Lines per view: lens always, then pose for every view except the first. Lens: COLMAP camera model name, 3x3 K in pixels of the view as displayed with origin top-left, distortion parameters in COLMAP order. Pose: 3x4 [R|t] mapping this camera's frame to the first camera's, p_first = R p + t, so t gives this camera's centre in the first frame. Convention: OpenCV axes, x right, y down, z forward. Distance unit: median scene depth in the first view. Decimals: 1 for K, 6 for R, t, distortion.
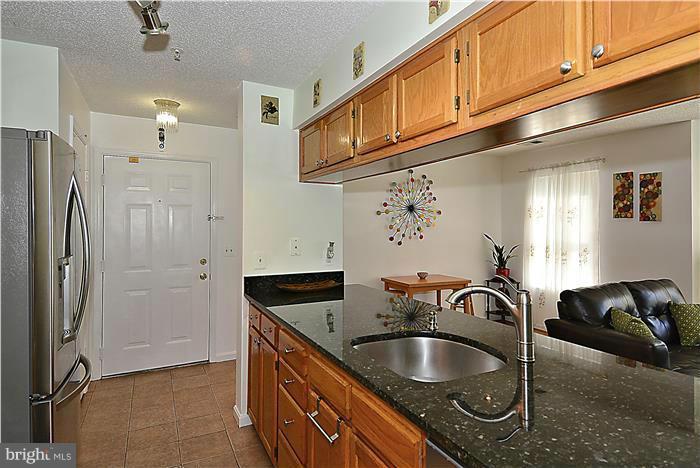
lens RADIAL K [[394.9, 0, 345.2], [0, 394.9, 220.8], [0, 0, 1]] dist [0.020637, -0.005670]
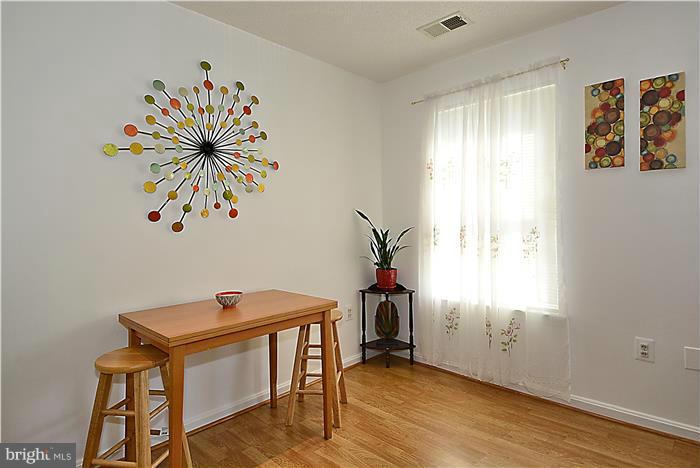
lens RADIAL K [[394.9, 0, 354.1], [0, 394.9, 216.6], [0, 0, 1]] dist [0.020637, -0.005670]
pose [[0.934561, -0.011400, 0.355619, 0.166411], [0.010395, 0.999935, 0.004737, 0.045840], [-0.355650, -0.000731, 0.934619, 0.537847]]
